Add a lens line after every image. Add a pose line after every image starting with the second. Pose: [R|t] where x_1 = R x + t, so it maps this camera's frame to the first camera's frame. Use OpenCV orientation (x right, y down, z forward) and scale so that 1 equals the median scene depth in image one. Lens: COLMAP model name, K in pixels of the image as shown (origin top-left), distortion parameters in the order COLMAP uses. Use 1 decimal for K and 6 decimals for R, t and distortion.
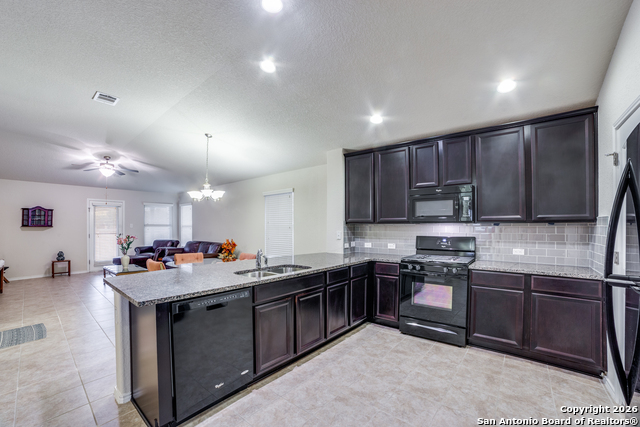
lens RADIAL K [[271.1, 0, 324.2], [0, 271.1, 223.3], [0, 0, 1]] dist [-0.046613, 0.008127]
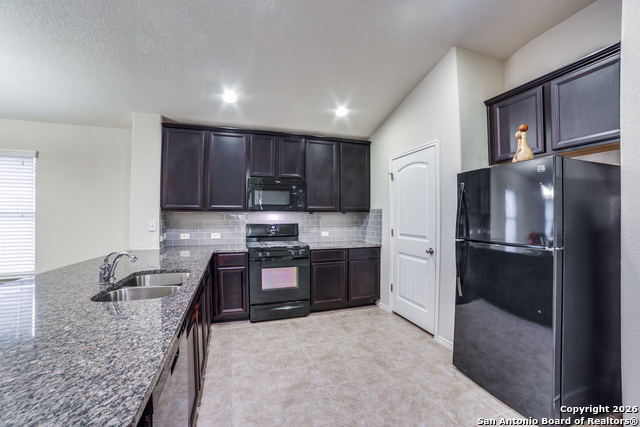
lens RADIAL K [[271.1, 0, 319.5], [0, 271.1, 208.9], [0, 0, 1]] dist [-0.046613, 0.008127]
pose [[0.539942, 0.018376, 0.841502, -0.423363], [-0.011986, 0.999828, -0.014142, 0.001350], [-0.841617, -0.002451, 0.540070, 0.263201]]
